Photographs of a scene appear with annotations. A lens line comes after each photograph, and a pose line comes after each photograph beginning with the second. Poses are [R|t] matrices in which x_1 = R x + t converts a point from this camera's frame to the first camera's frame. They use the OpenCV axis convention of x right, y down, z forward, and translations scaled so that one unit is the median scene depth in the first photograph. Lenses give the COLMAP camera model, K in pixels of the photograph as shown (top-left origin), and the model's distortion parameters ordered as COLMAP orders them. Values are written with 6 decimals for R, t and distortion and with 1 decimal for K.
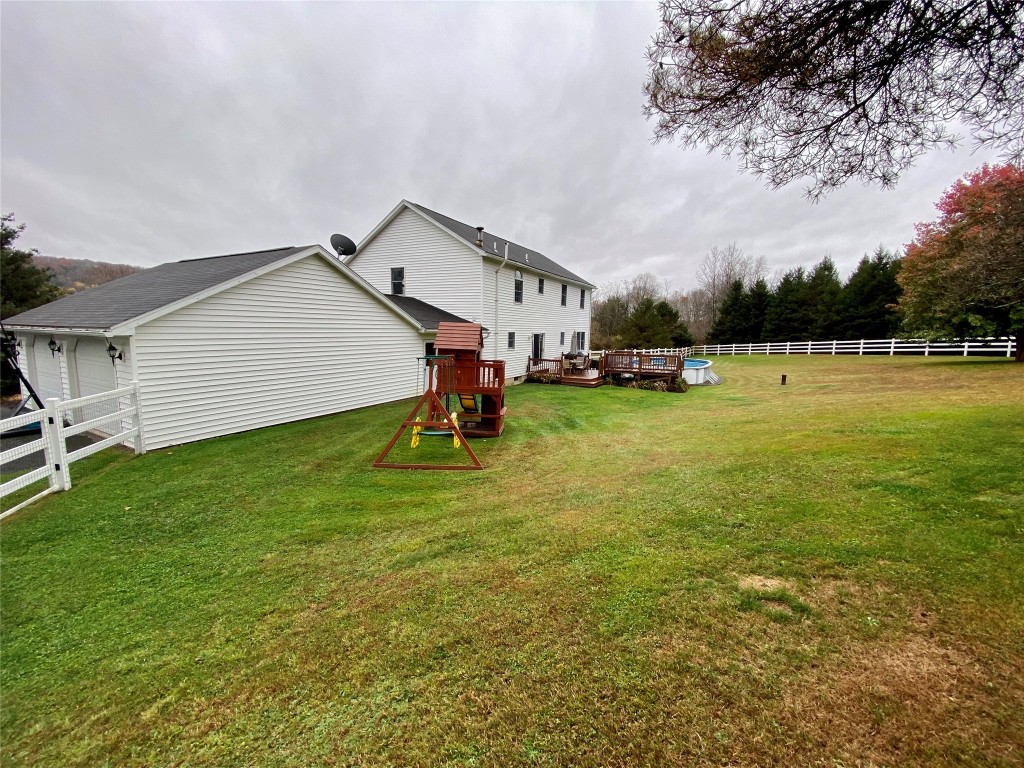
lens RADIAL K [[422.3, 0, 501.8], [0, 422.3, 381.1], [0, 0, 1]] dist [0.014133, -0.016477]
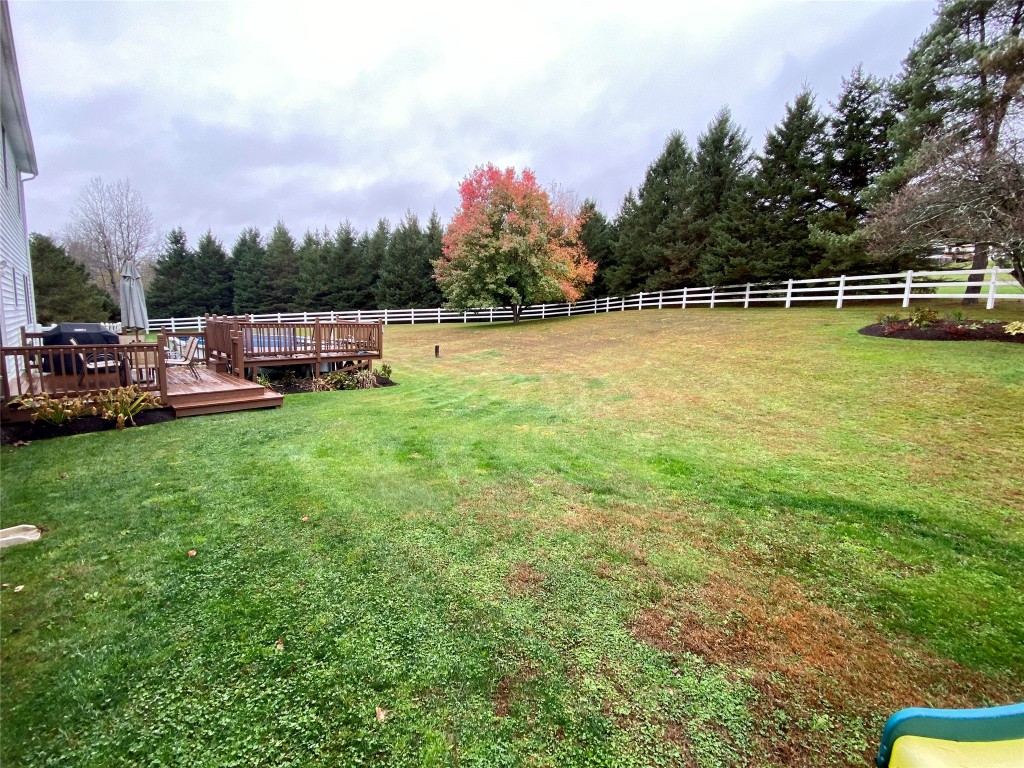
lens RADIAL K [[422.3, 0, 501.8], [0, 422.3, 381.1], [0, 0, 1]] dist [0.014133, -0.016477]
pose [[0.241774, -0.143587, 0.959650, -0.090659], [0.094287, 0.987787, 0.124042, -0.028489], [-0.965741, 0.060493, 0.252360, 0.499943]]
